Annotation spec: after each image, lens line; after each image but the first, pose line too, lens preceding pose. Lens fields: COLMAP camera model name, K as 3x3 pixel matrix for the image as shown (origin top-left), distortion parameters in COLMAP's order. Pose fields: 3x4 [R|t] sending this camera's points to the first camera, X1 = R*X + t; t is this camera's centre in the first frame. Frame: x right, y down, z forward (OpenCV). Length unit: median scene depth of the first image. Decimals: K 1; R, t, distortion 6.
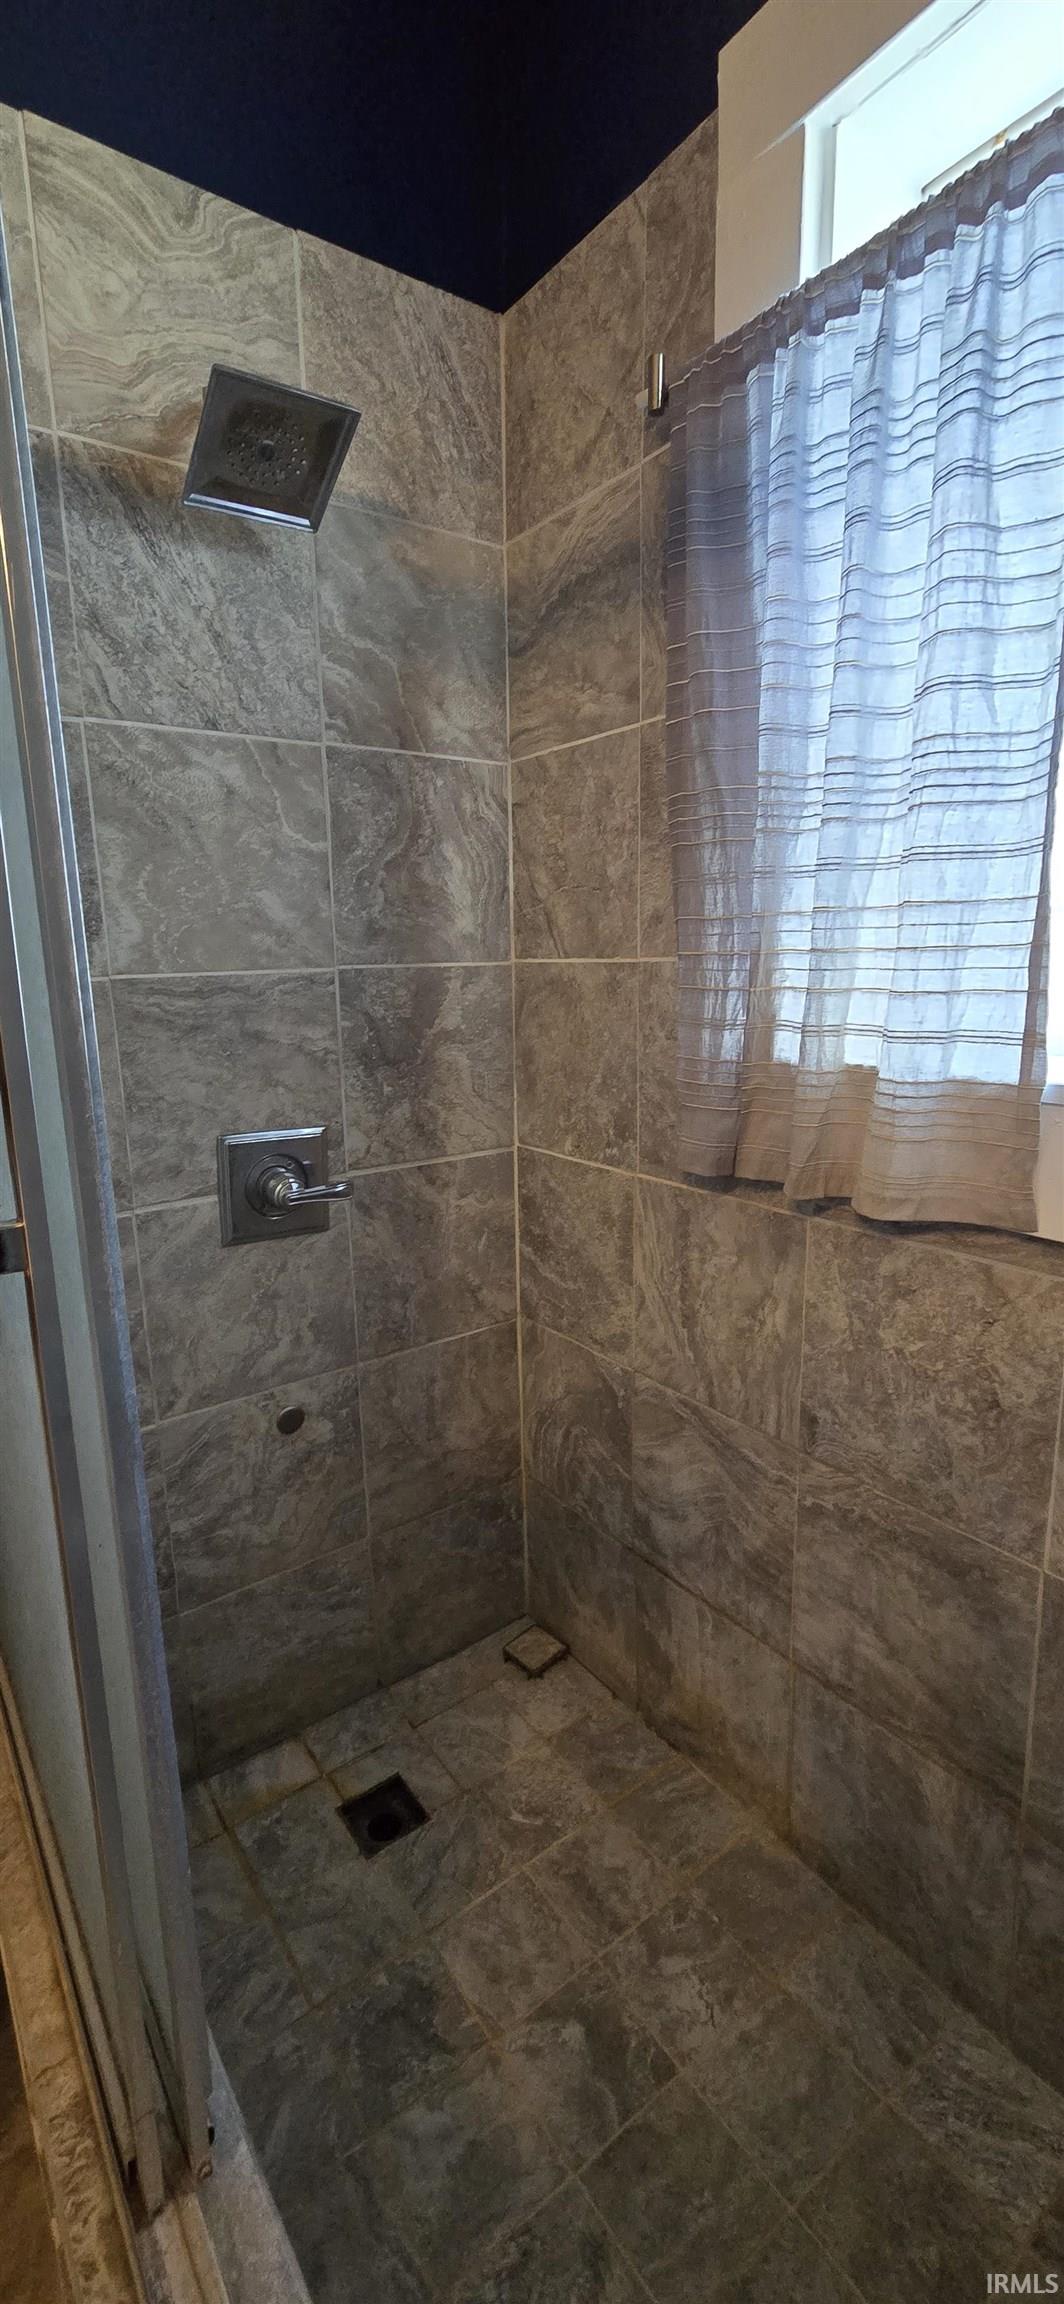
lens RADIAL K [[955.6, 0, 536.2], [0, 955.6, 1146.4], [0, 0, 1]] dist [-0.000456, 0.000674]
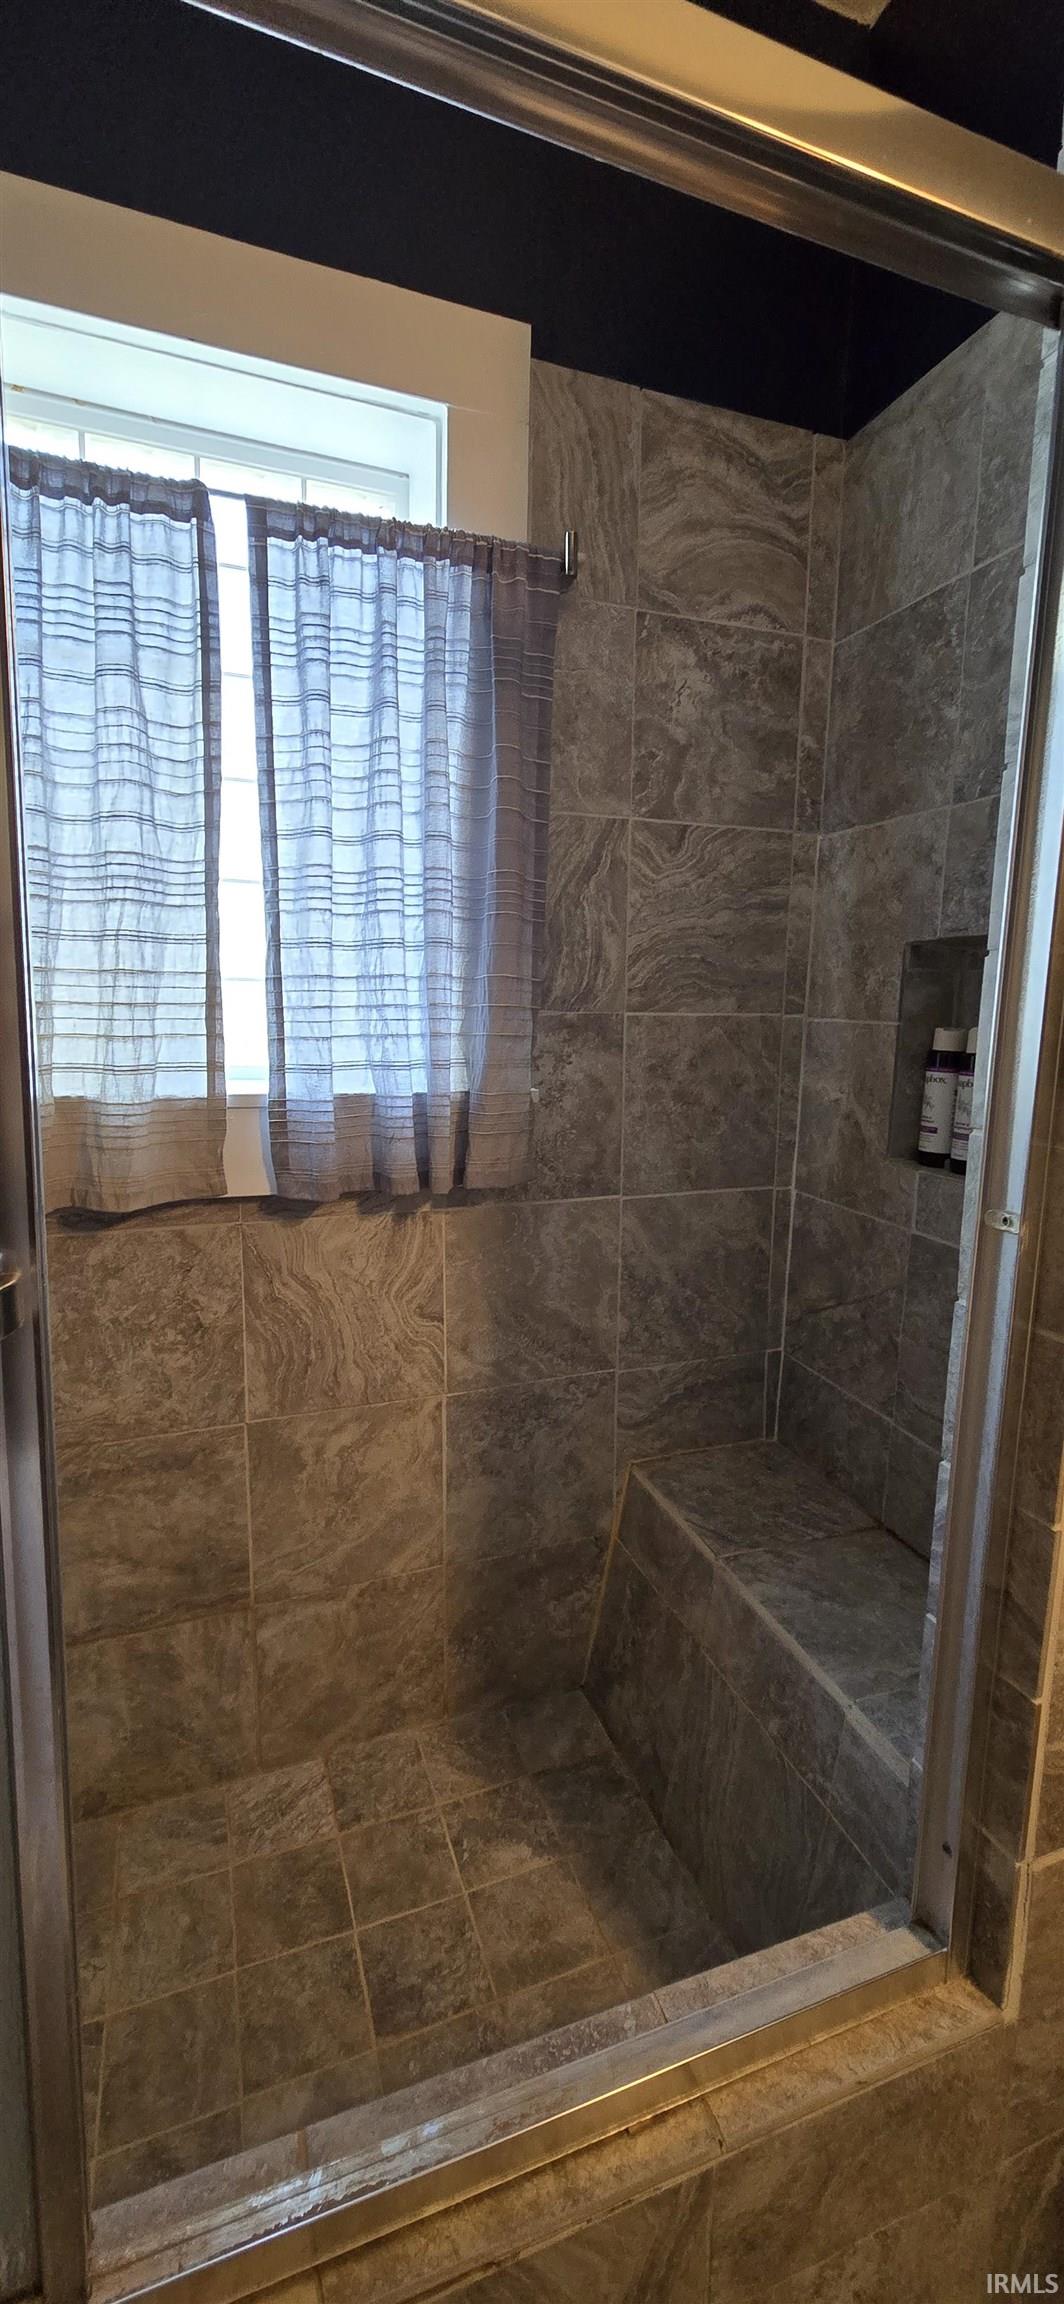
lens RADIAL K [[955.6, 0, 538.0], [0, 955.6, 1148.8], [0, 0, 1]] dist [-0.000456, 0.000674]
pose [[0.261752, -0.128774, 0.956506, -0.717946], [0.166726, 0.982192, 0.086607, -0.026280], [-0.950625, 0.136805, 0.278561, 0.100198]]
